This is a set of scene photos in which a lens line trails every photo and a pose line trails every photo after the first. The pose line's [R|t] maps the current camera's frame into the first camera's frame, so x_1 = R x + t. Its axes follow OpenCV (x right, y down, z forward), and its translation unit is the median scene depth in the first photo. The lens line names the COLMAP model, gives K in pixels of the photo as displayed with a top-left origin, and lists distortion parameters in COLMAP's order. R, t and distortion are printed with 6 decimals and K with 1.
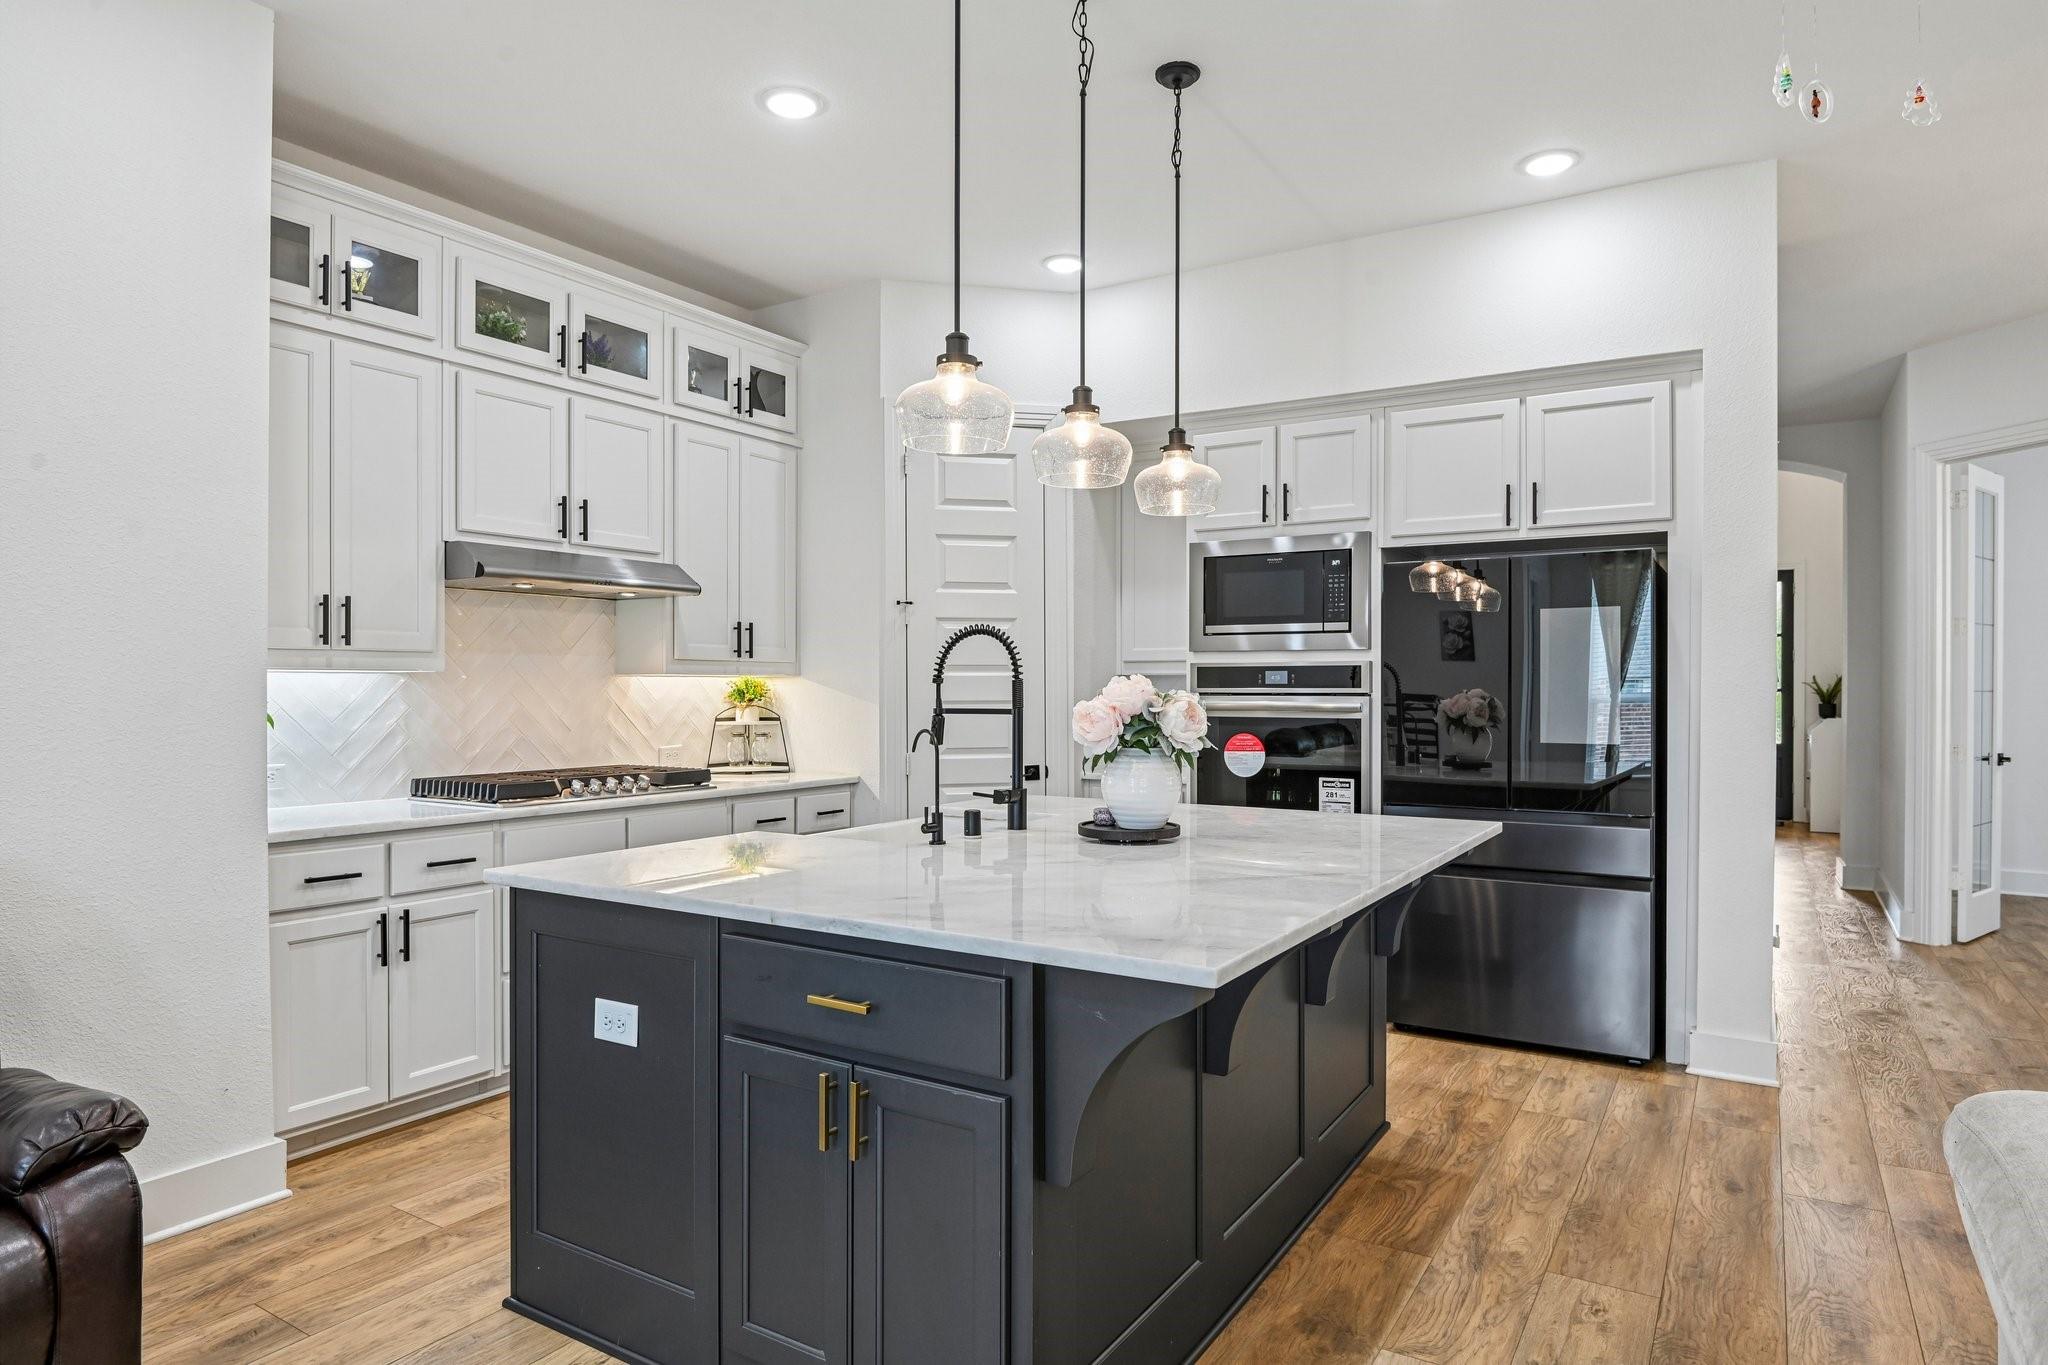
lens RADIAL K [[1156.3, 0, 1059.3], [0, 1156.3, 687.1], [0, 0, 1]] dist [-0.011143, -0.007031]
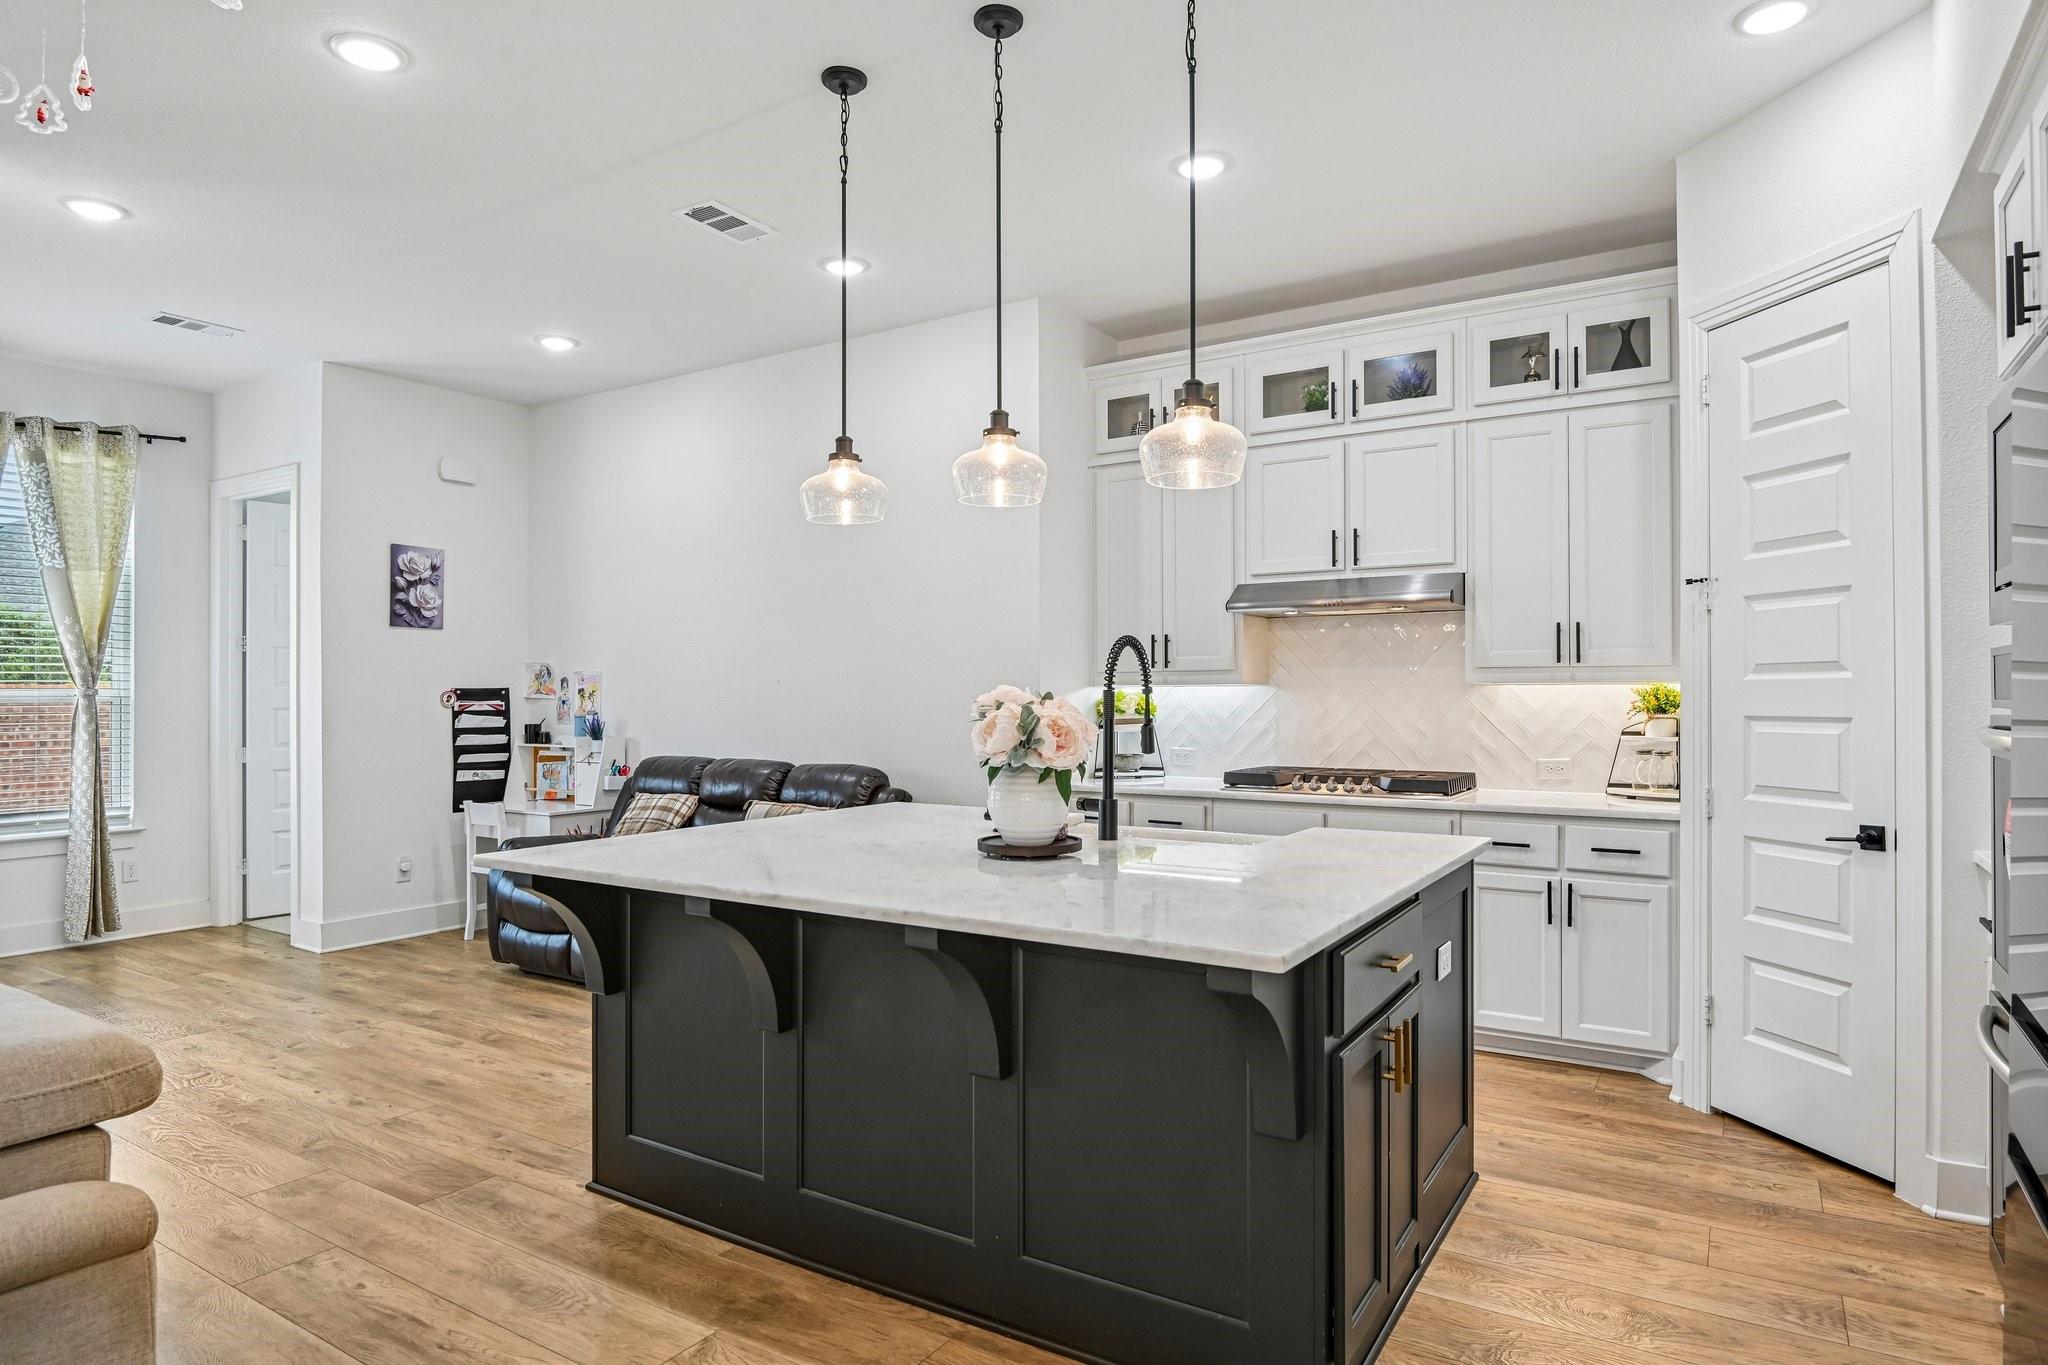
lens RADIAL K [[1156.3, 0, 1030.4], [0, 1156.3, 687.3], [0, 0, 1]] dist [-0.011143, -0.007031]
pose [[-0.007728, -0.006817, -0.999947, 0.777891], [0.001666, 0.999975, -0.006830, -0.001750], [0.999969, -0.001718, -0.007717, 0.757991]]
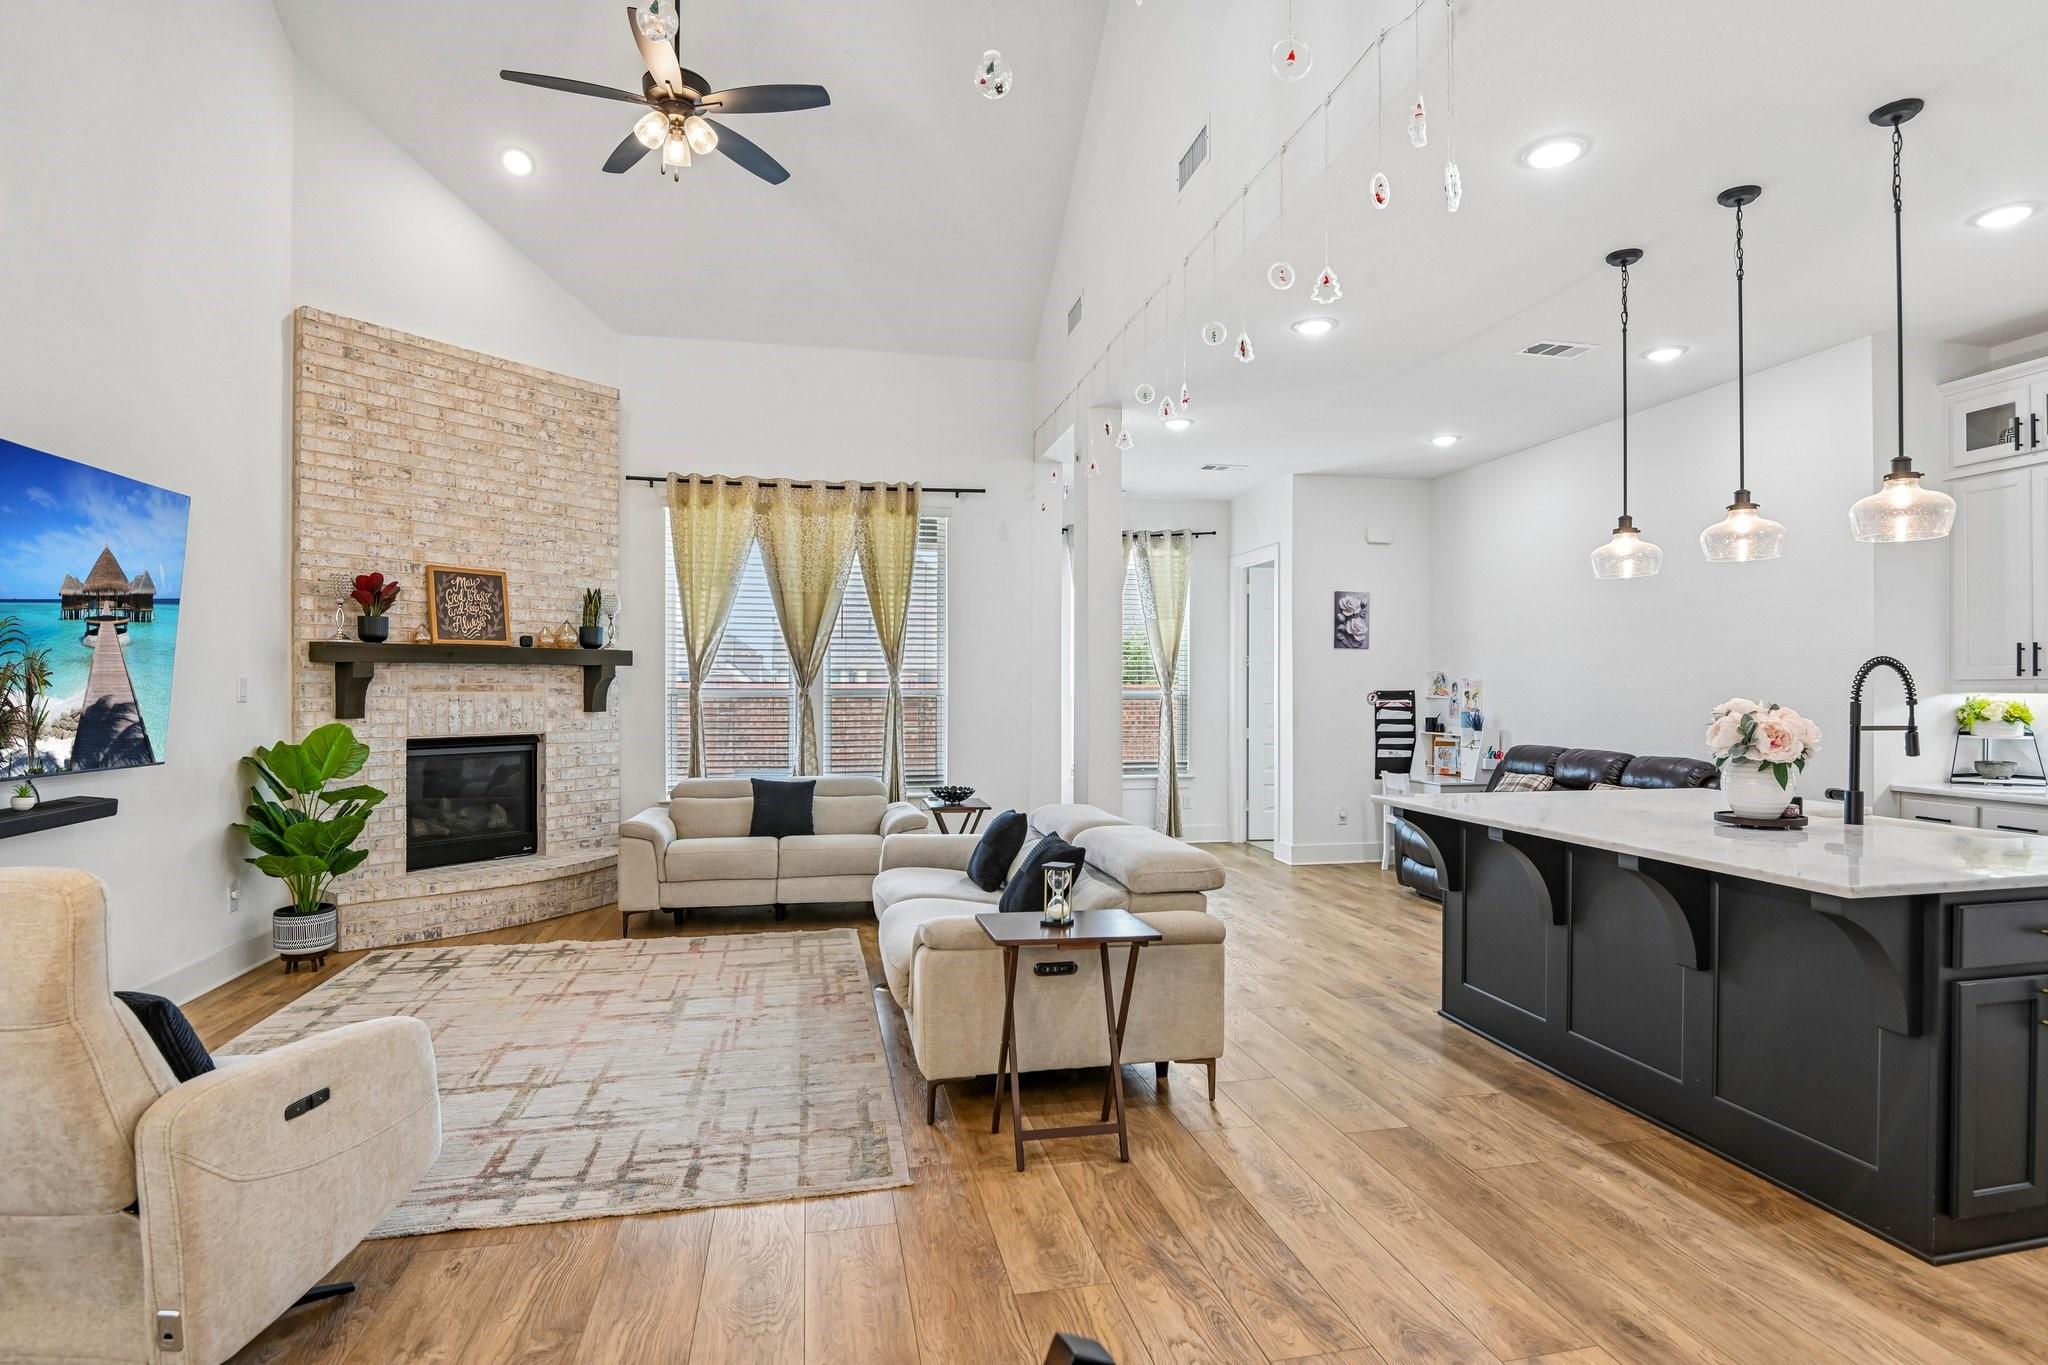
lens RADIAL K [[1050.8, 0, 1018.8], [0, 1050.8, 691.3], [0, 0, 1]] dist [-0.025087, -0.002901]
pose [[-0.728029, -0.000984, -0.685546, 1.093424], [-0.003490, 0.999991, 0.002272, -0.013849], [0.685538, 0.004047, -0.728026, 0.956208]]
